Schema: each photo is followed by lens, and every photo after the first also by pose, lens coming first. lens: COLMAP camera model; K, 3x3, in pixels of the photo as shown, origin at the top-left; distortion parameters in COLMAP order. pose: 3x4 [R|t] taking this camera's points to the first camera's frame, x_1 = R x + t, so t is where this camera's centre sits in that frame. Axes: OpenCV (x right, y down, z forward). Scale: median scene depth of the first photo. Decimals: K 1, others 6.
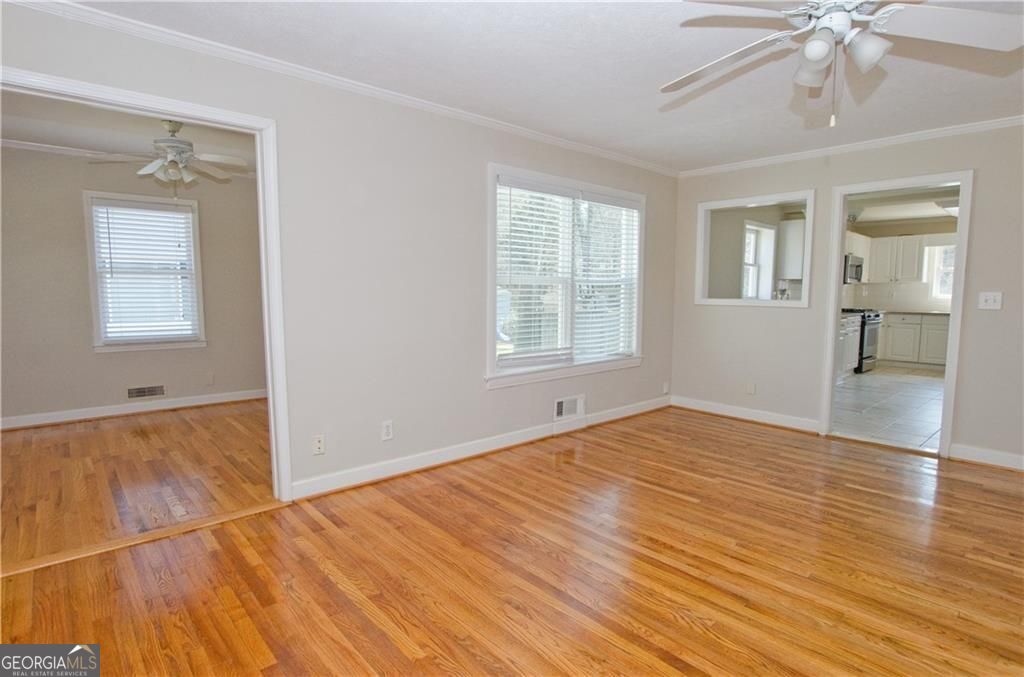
lens RADIAL K [[521.7, 0, 512.8], [0, 521.7, 340.0], [0, 0, 1]] dist [-0.032831, -0.000327]
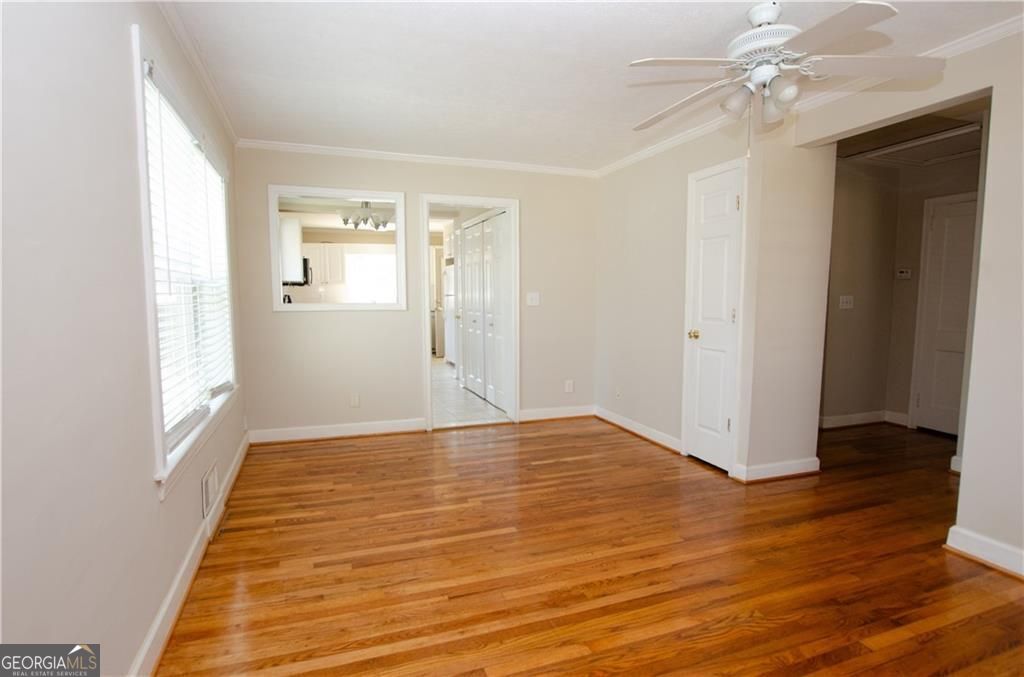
lens RADIAL K [[521.7, 0, 509.9], [0, 521.7, 342.9], [0, 0, 1]] dist [-0.032831, -0.000327]
pose [[0.382832, -0.092754, 0.919150, -0.367780], [0.092059, 0.993825, 0.061946, -0.054183], [-0.919220, 0.060901, 0.389007, 0.529668]]
